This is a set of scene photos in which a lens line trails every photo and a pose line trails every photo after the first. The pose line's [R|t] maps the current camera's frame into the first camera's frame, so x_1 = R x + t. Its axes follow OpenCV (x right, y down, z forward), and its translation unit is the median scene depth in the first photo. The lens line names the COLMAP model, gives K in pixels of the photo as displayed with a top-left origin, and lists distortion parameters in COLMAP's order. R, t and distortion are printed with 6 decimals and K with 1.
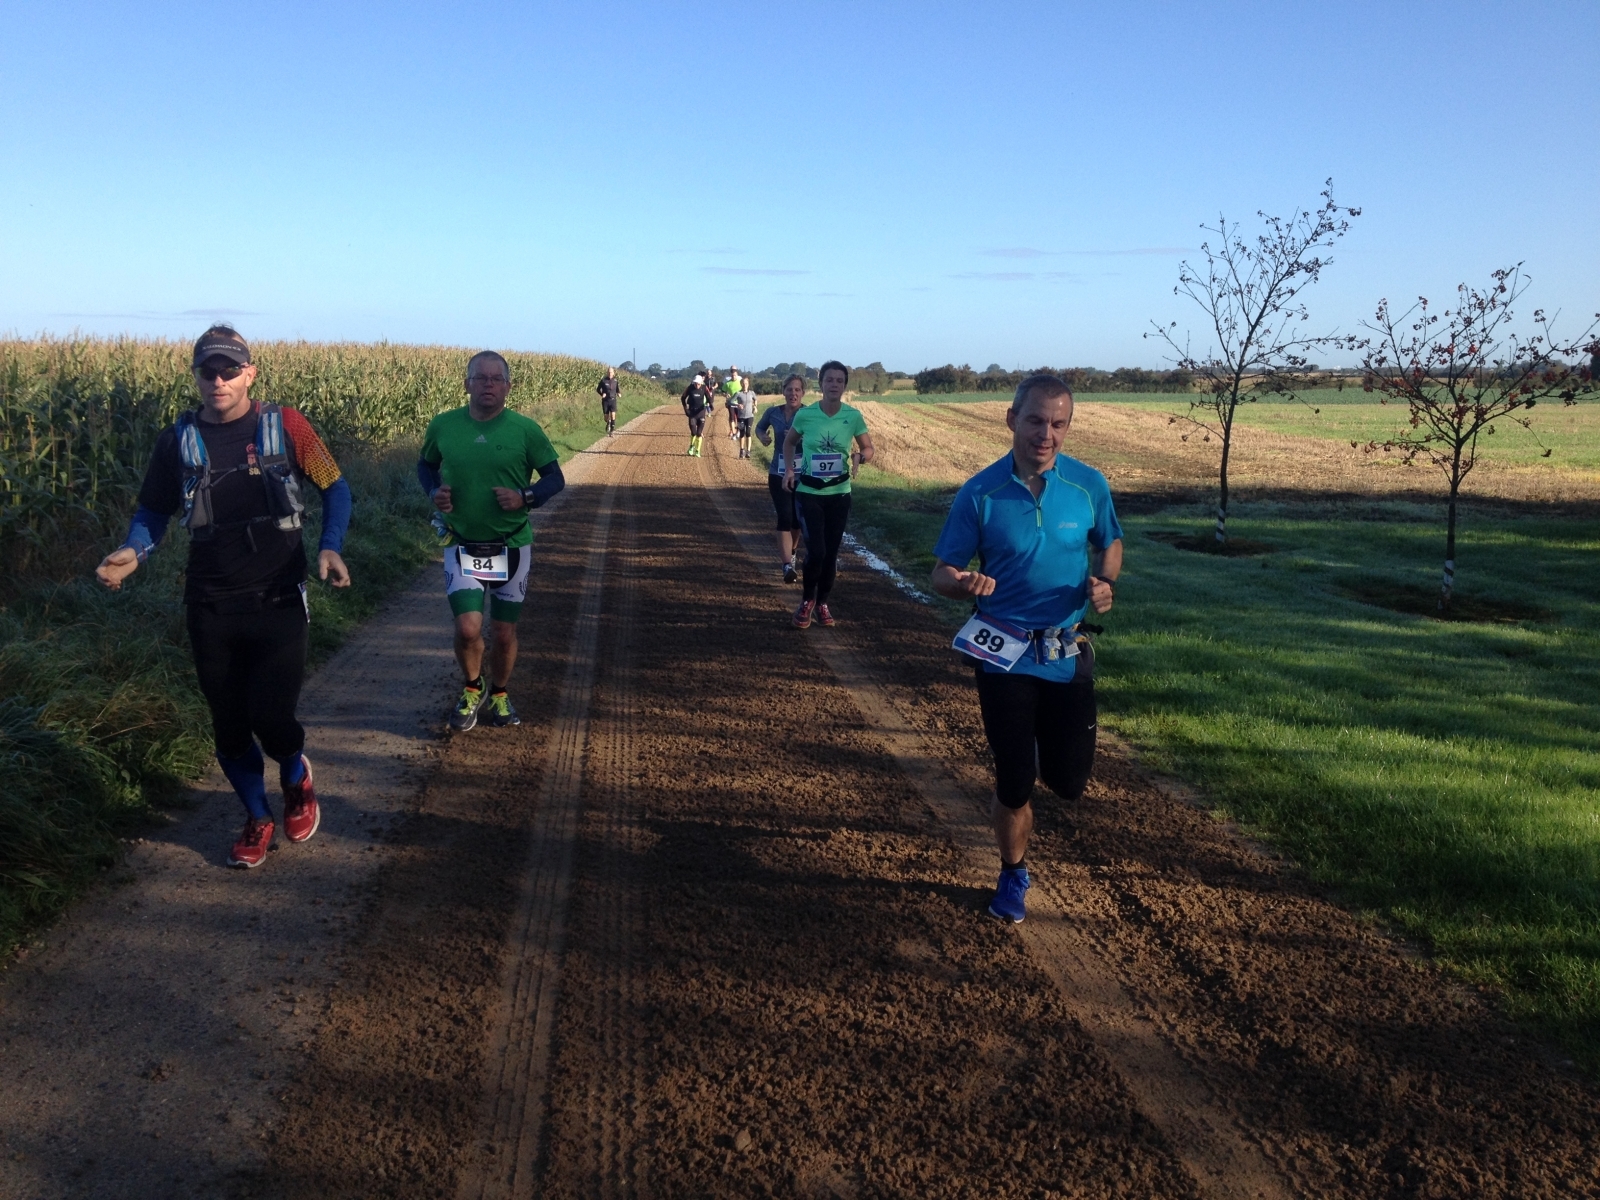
lens RADIAL K [[1602.8, 0, 782.2], [0, 1602.8, 578.1], [0, 0, 1]] dist [0.167663, -0.457192]
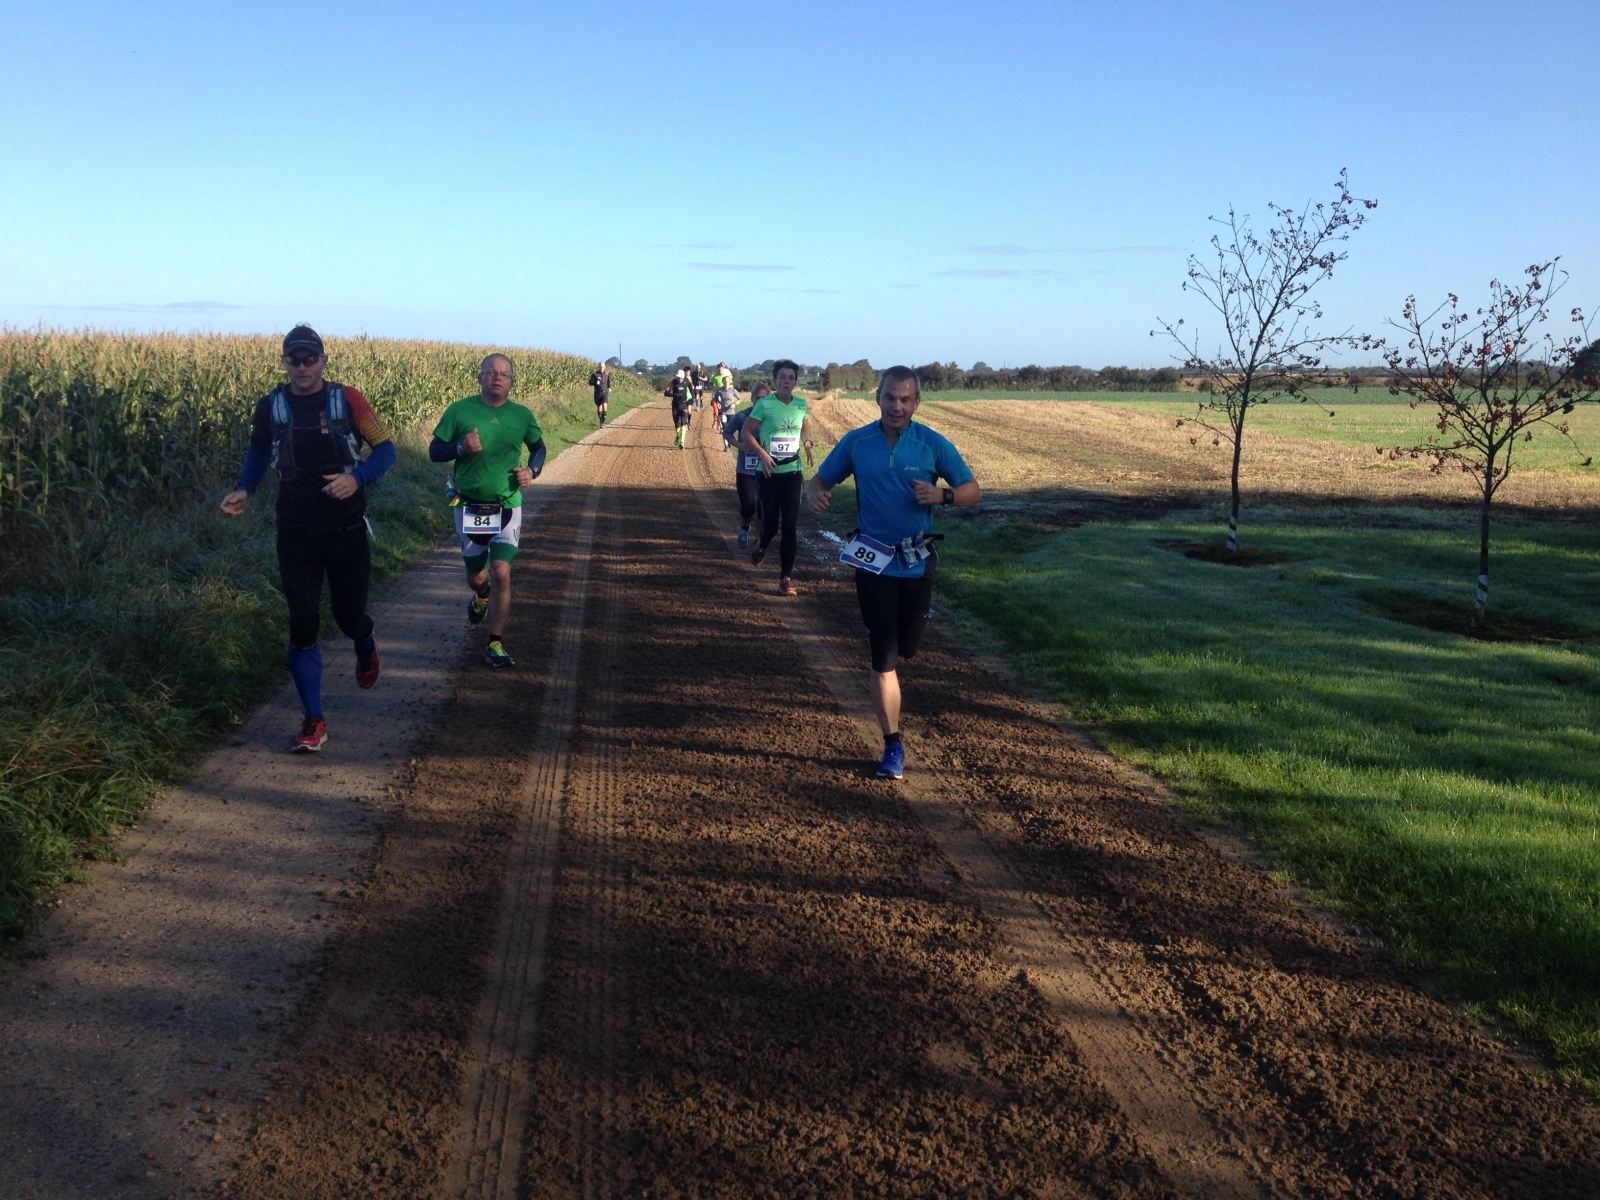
lens RADIAL K [[1597.7, 0, 784.0], [0, 1597.7, 631.2], [0, 0, 1]] dist [0.134756, -0.362685]
pose [[0.999939, 0.003738, 0.010431, -0.009645], [-0.004098, 0.999389, 0.034716, -0.015036], [-0.010294, -0.034757, 0.999343, 0.107037]]
